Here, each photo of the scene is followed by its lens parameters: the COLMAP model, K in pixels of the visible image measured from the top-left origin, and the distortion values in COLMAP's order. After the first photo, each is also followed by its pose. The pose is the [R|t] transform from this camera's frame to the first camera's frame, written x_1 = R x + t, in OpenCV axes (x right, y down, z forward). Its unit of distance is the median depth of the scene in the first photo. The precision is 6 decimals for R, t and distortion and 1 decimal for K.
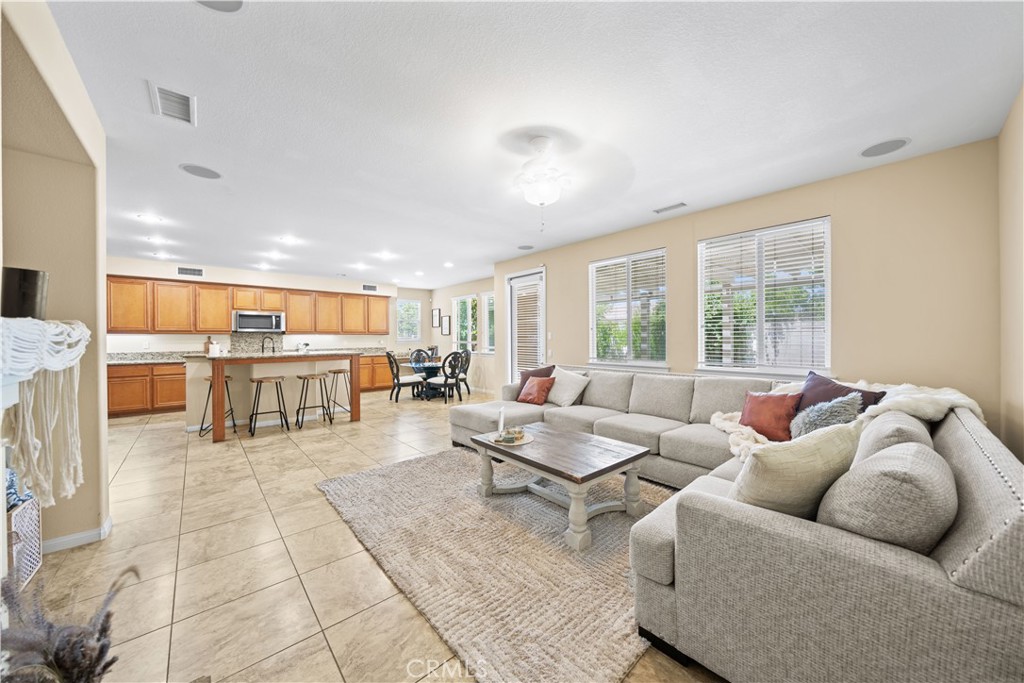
lens RADIAL K [[365.3, 0, 512.7], [0, 365.3, 339.8], [0, 0, 1]] dist [-0.007541, 0.000005]
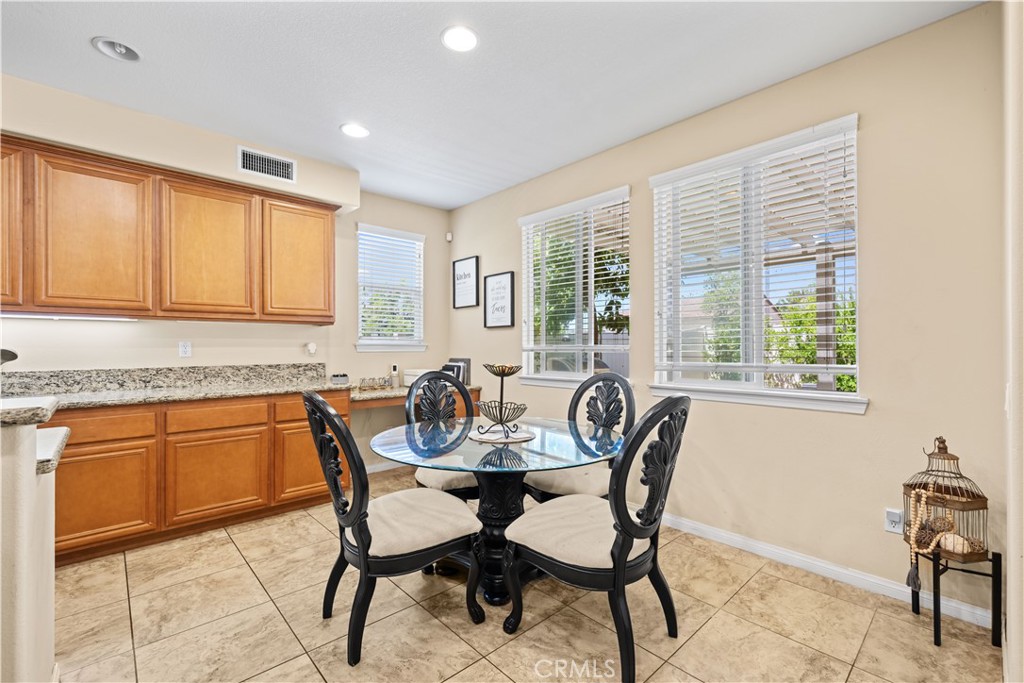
lens RADIAL K [[439.2, 0, 512.8], [0, 439.2, 345.2], [0, 0, 1]] dist [-0.002370, -0.000089]
pose [[0.999442, 0.005353, 0.032976, -0.199263], [-0.005102, 0.999958, -0.007674, 0.007400], [-0.033016, 0.007502, 0.999427, 0.627488]]
